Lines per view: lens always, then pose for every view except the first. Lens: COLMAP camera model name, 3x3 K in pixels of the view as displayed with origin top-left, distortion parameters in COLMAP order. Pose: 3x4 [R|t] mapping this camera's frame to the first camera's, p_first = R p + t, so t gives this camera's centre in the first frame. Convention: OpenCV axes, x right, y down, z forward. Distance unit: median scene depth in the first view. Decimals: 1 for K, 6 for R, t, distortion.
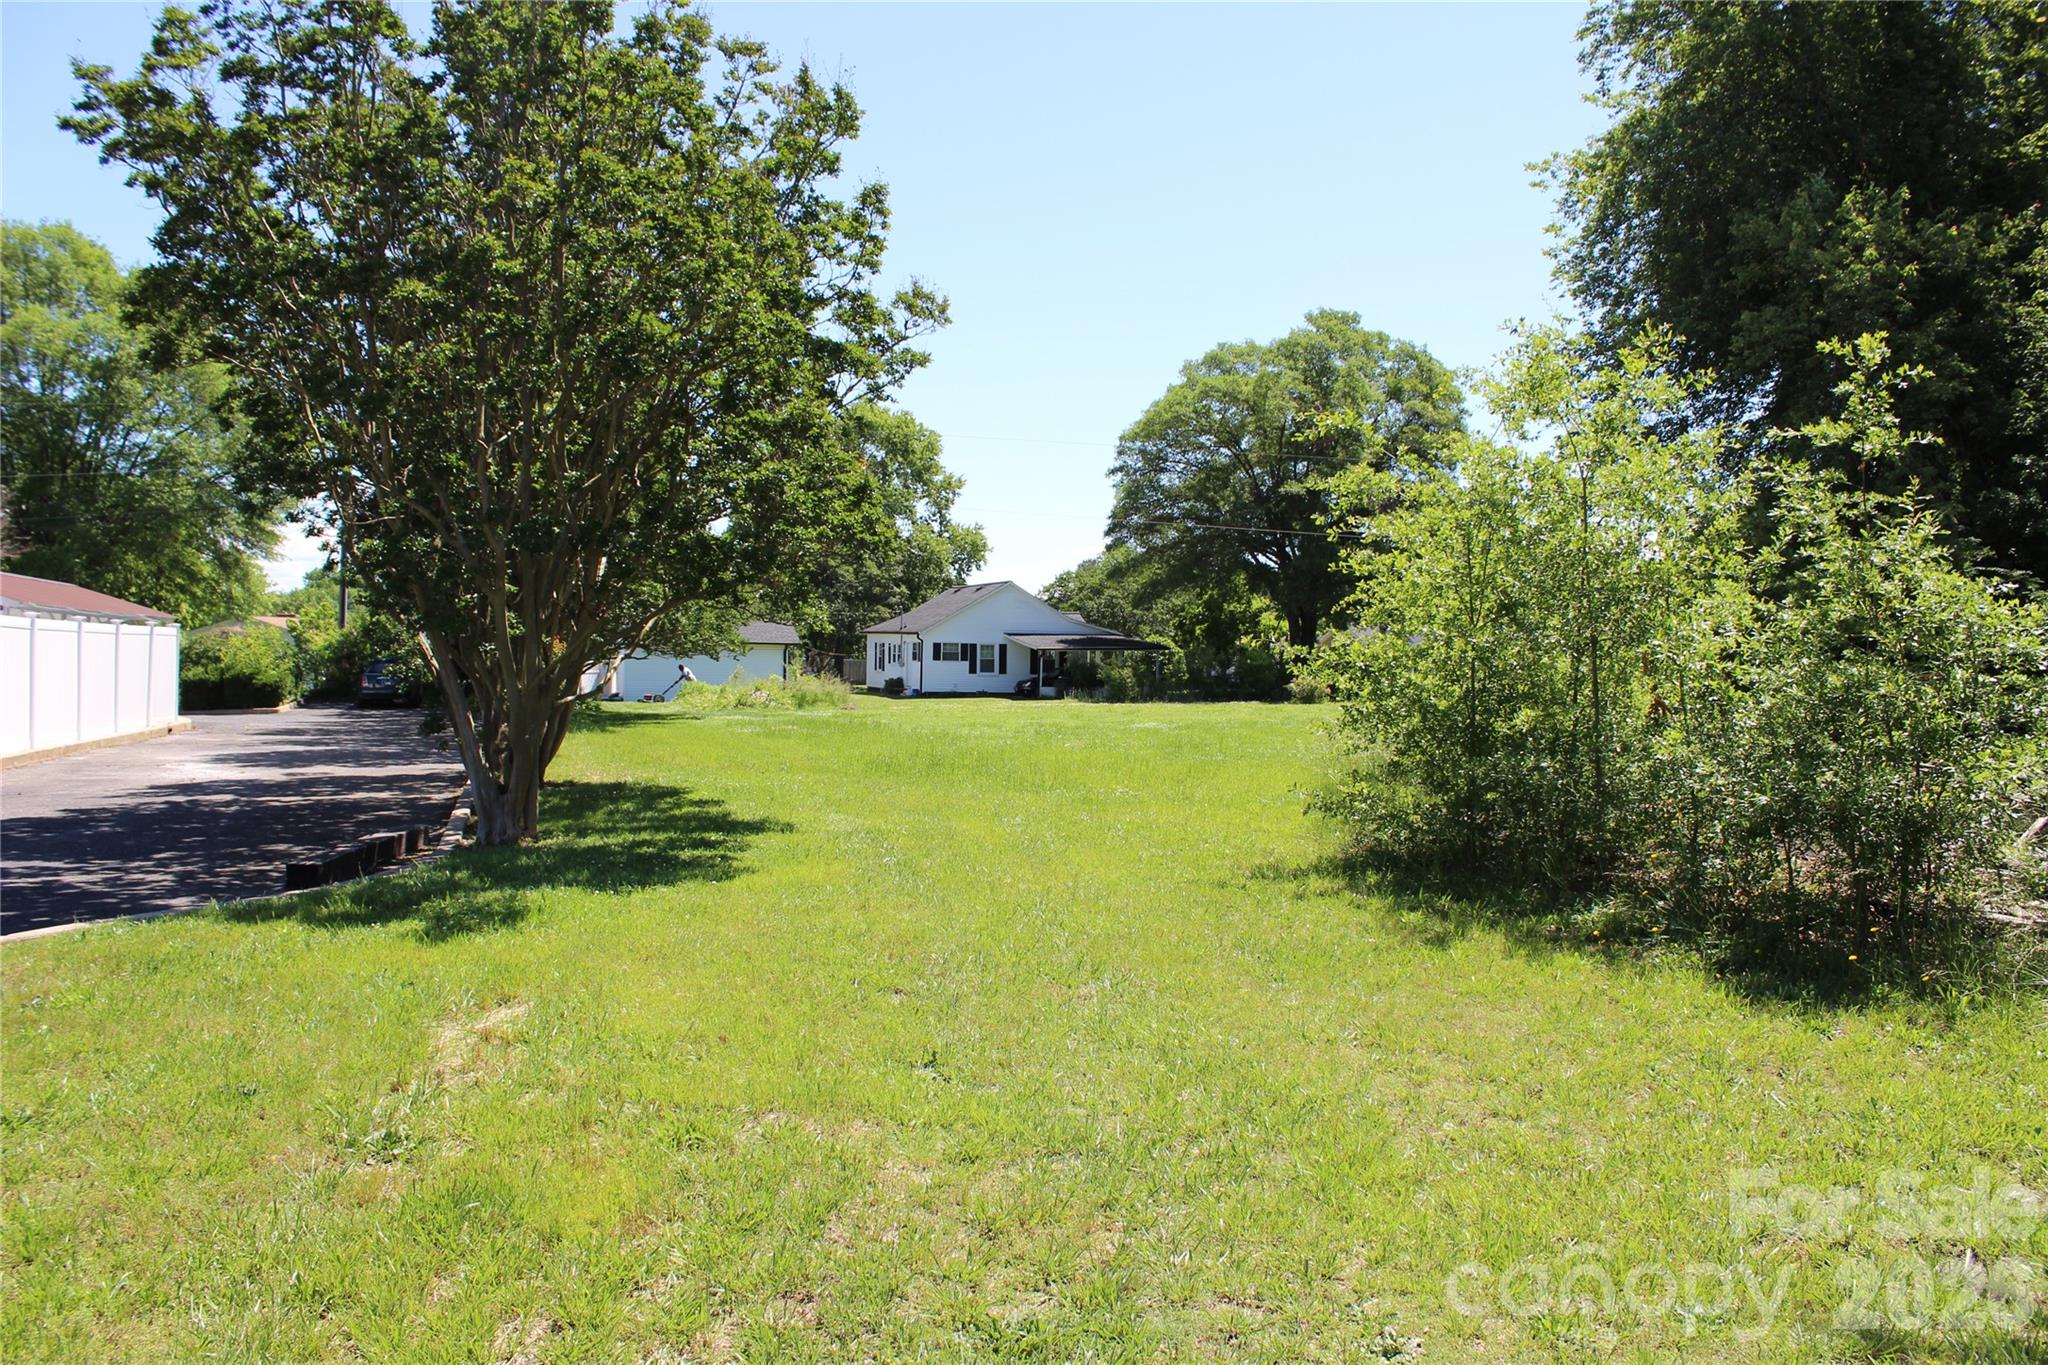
lens RADIAL K [[1719.0, 0, 1033.4], [0, 1719.0, 681.4], [0, 0, 1]] dist [-0.152234, 0.142855]
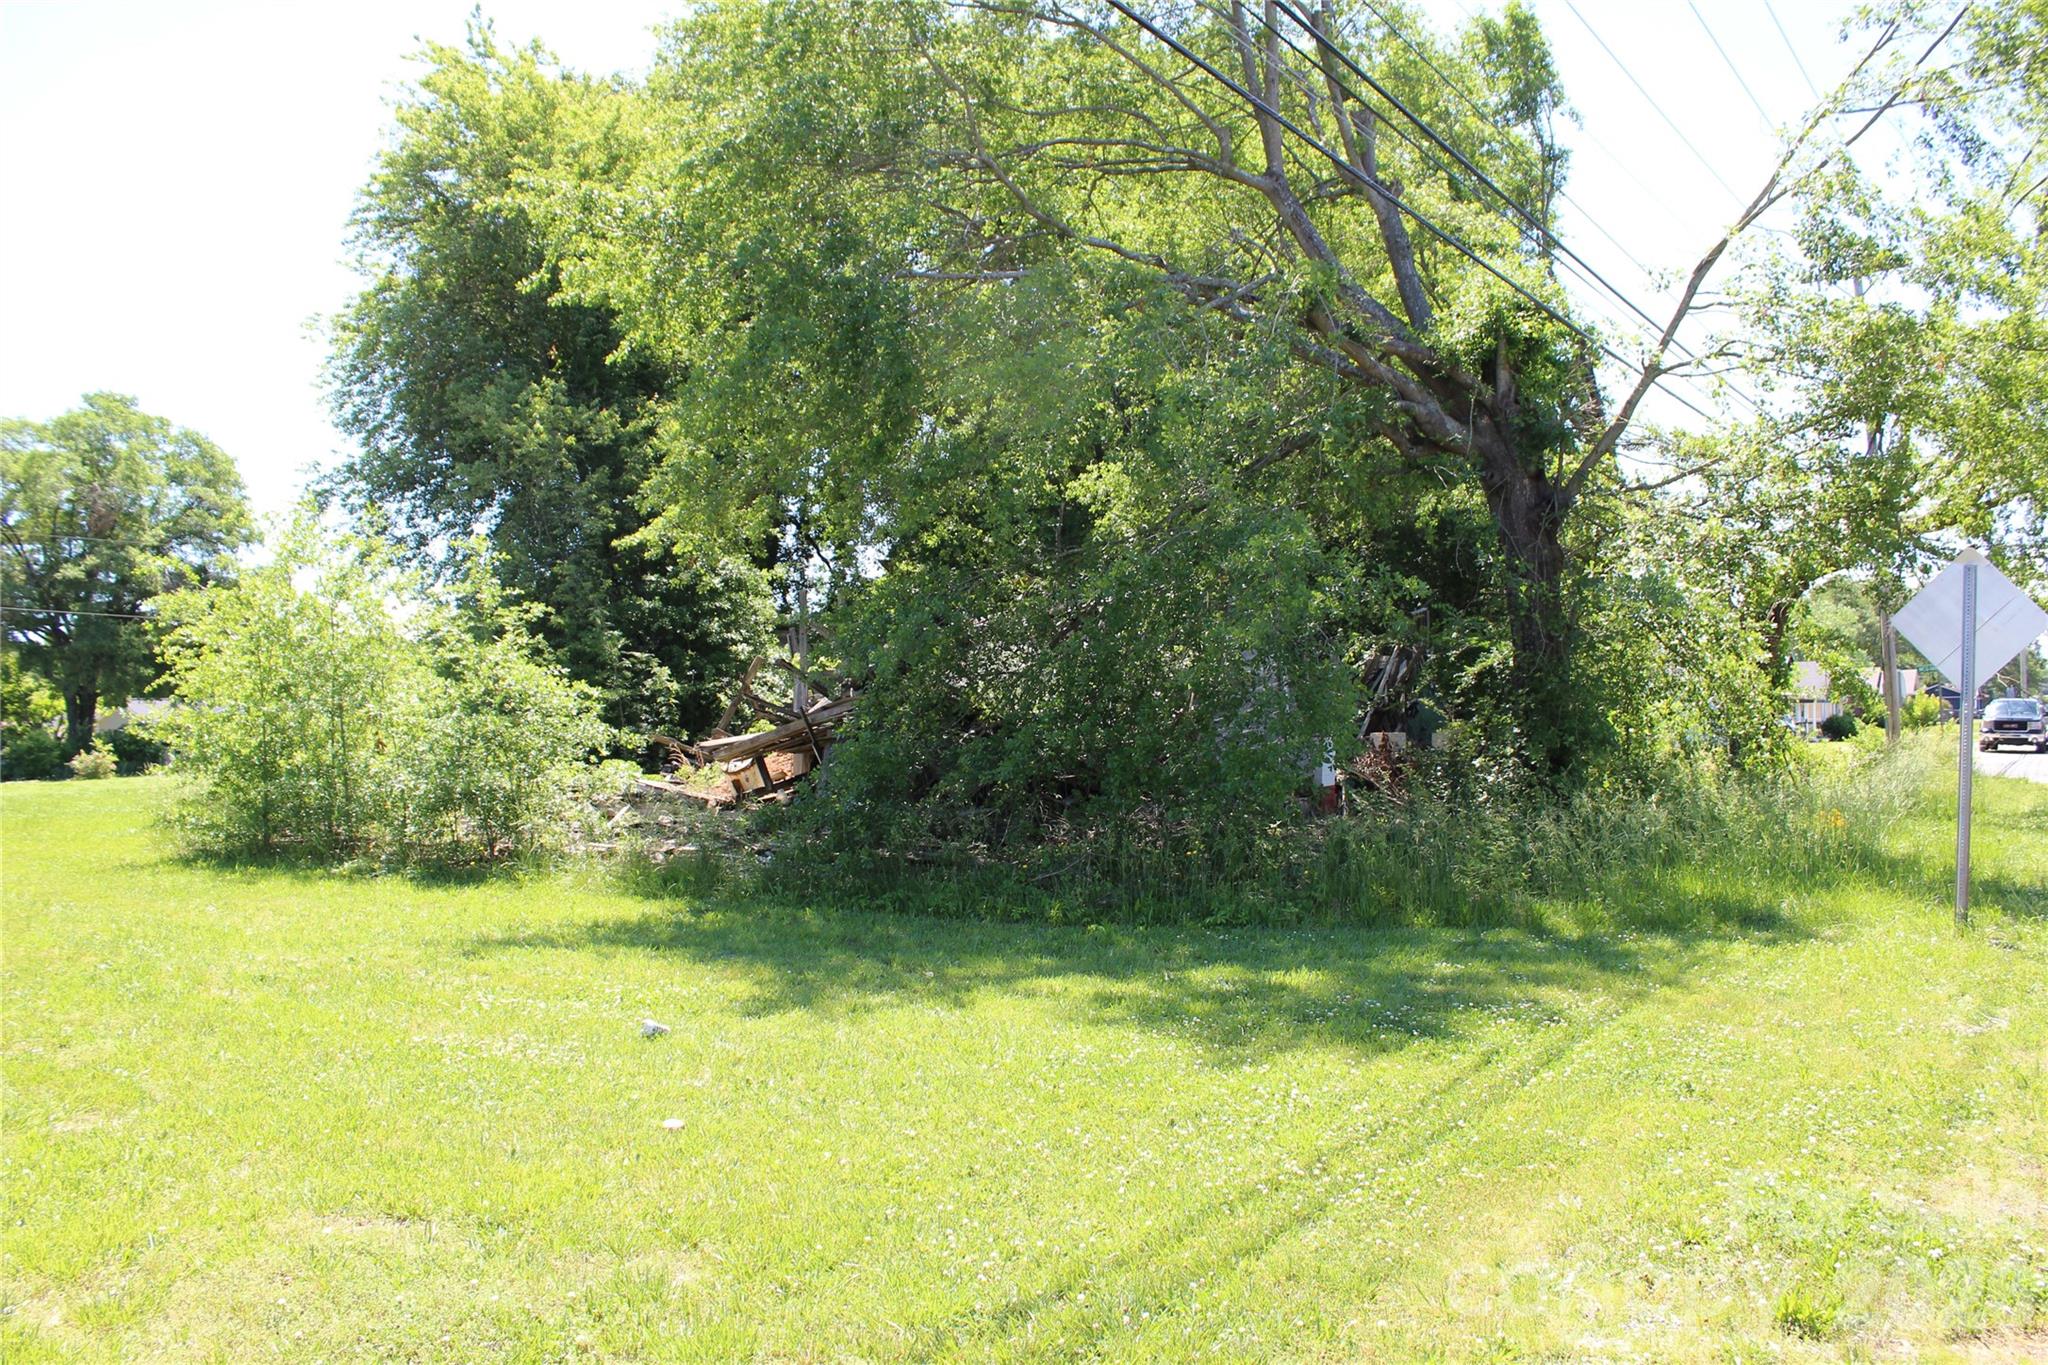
lens RADIAL K [[1722.2, 0, 1021.0], [0, 1722.2, 682.6], [0, 0, 1]] dist [-0.152688, 0.154198]
pose [[0.777573, -0.014485, 0.628626, -0.033158], [0.040515, 0.998811, -0.027101, 0.004248], [-0.627486, 0.046542, 0.777235, -0.123661]]
